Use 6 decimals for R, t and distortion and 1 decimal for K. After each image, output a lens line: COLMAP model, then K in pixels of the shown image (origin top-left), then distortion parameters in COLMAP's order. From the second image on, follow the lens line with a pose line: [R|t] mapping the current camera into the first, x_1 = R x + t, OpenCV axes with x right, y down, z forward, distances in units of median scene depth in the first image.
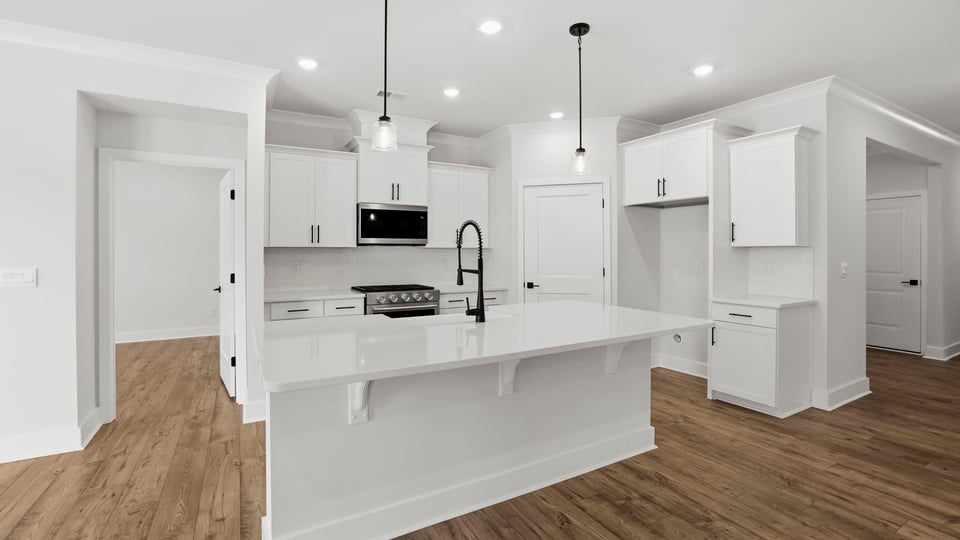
lens RADIAL K [[421.5, 0, 477.1], [0, 421.5, 252.4], [0, 0, 1]] dist [-0.002756, -0.001057]
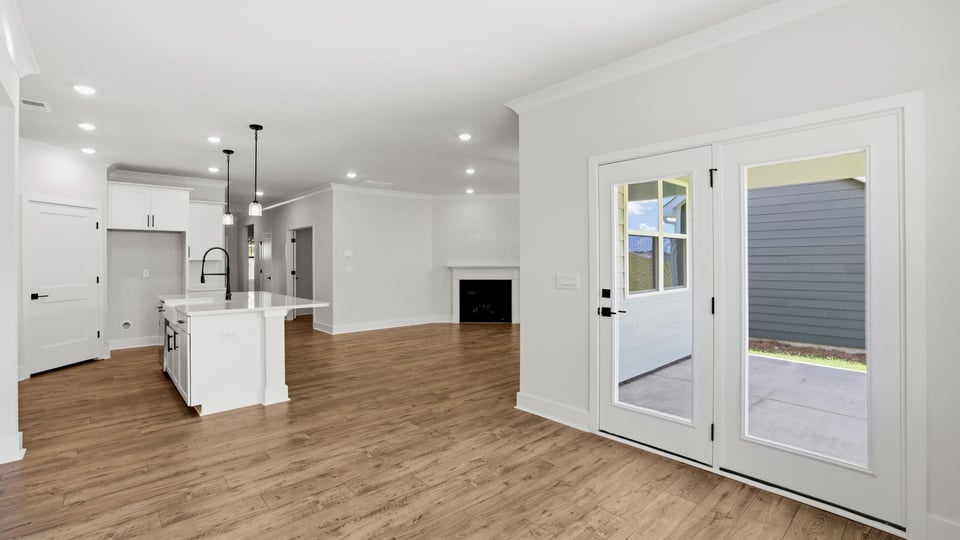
lens RADIAL K [[421.5, 0, 476.0], [0, 421.5, 266.1], [0, 0, 1]] dist [-0.002756, -0.001057]
pose [[-0.239590, -0.007547, 0.970845, -1.275657], [0.003380, 0.999957, 0.008607, -0.001240], [-0.970868, 0.005344, -0.239554, 0.222687]]
